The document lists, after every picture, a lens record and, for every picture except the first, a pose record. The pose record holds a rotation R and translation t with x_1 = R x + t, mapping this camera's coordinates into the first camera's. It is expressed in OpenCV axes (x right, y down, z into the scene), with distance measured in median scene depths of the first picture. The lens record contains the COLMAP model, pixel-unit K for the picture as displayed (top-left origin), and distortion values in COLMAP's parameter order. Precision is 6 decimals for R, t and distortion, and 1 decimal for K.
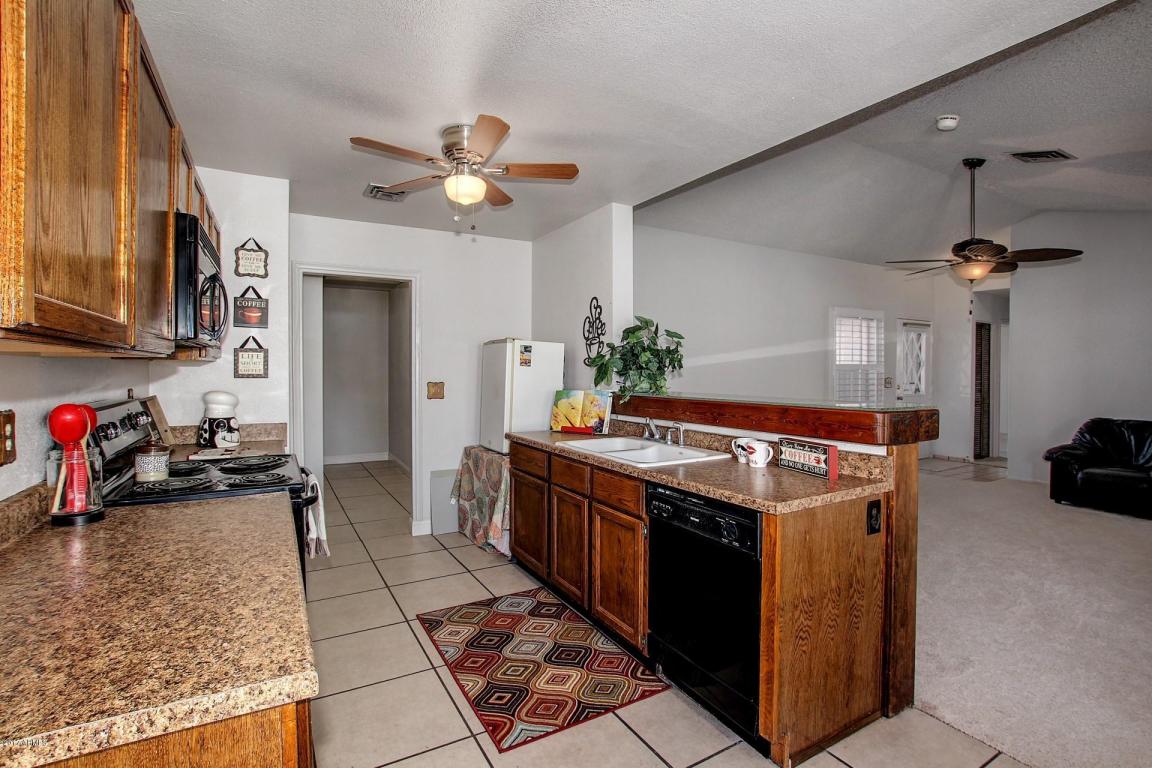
lens RADIAL K [[546.7, 0, 581.2], [0, 546.7, 375.1], [0, 0, 1]] dist [-0.003282, -0.000488]
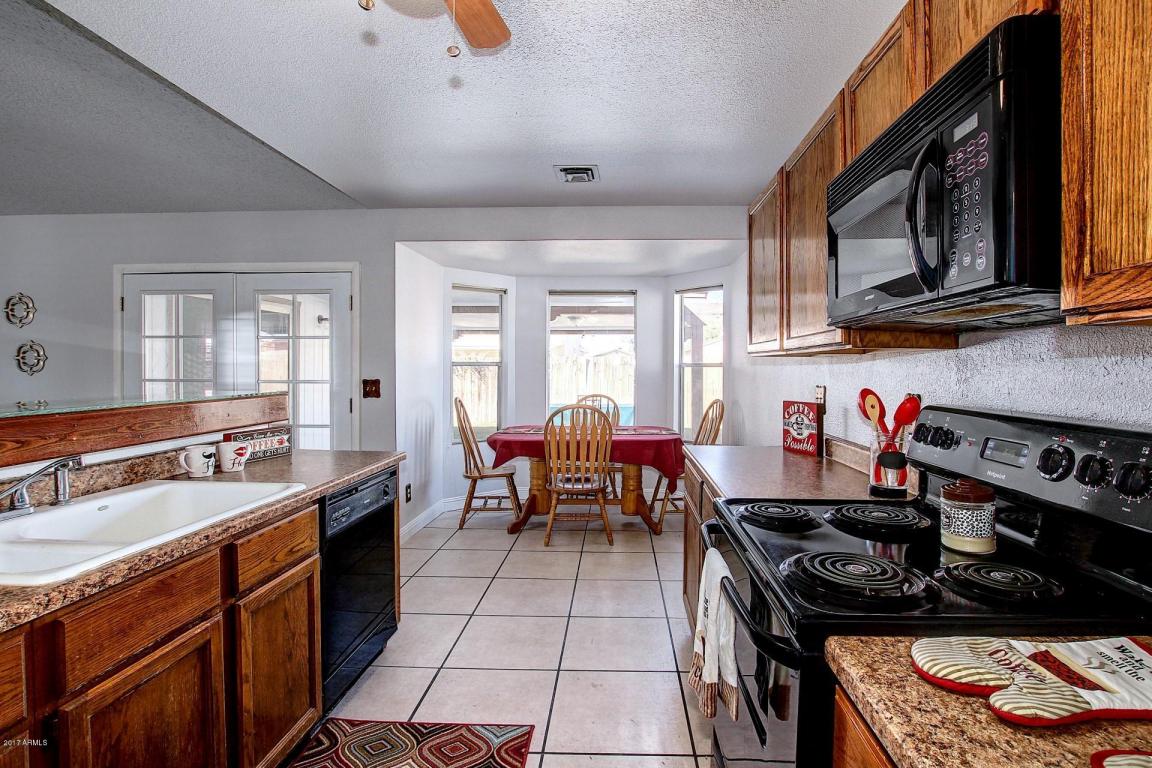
lens RADIAL K [[546.7, 0, 581.2], [0, 546.7, 375.1], [0, 0, 1]] dist [-0.003282, -0.000488]
pose [[-0.832309, -0.011764, 0.554187, -0.710368], [-0.000099, 0.999778, 0.021074, -0.004490], [-0.554312, 0.017485, -0.832125, 1.610585]]
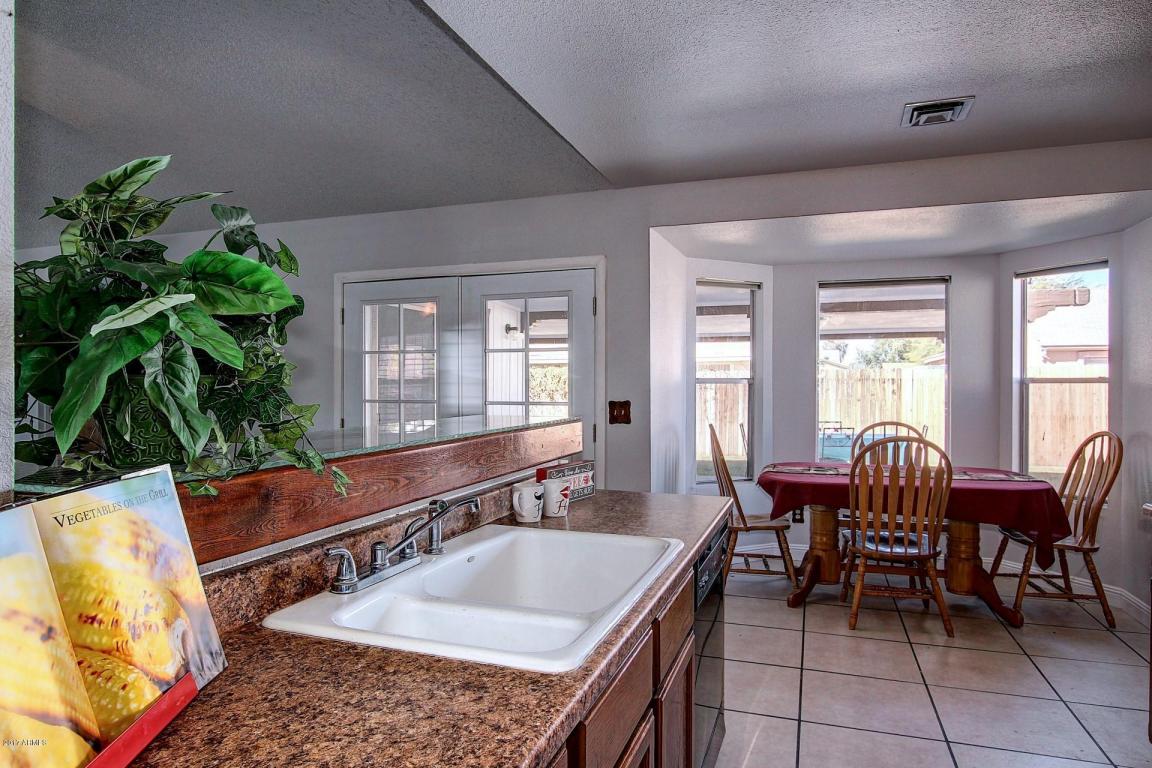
lens RADIAL K [[681.7, 0, 574.2], [0, 681.7, 386.7], [0, 0, 1]] dist [0.006046, 0.003364]
pose [[-0.654064, -0.003388, 0.756431, -0.408735], [0.006398, 0.999929, 0.010010, -0.008551], [-0.756412, 0.011387, -0.653996, 1.771978]]
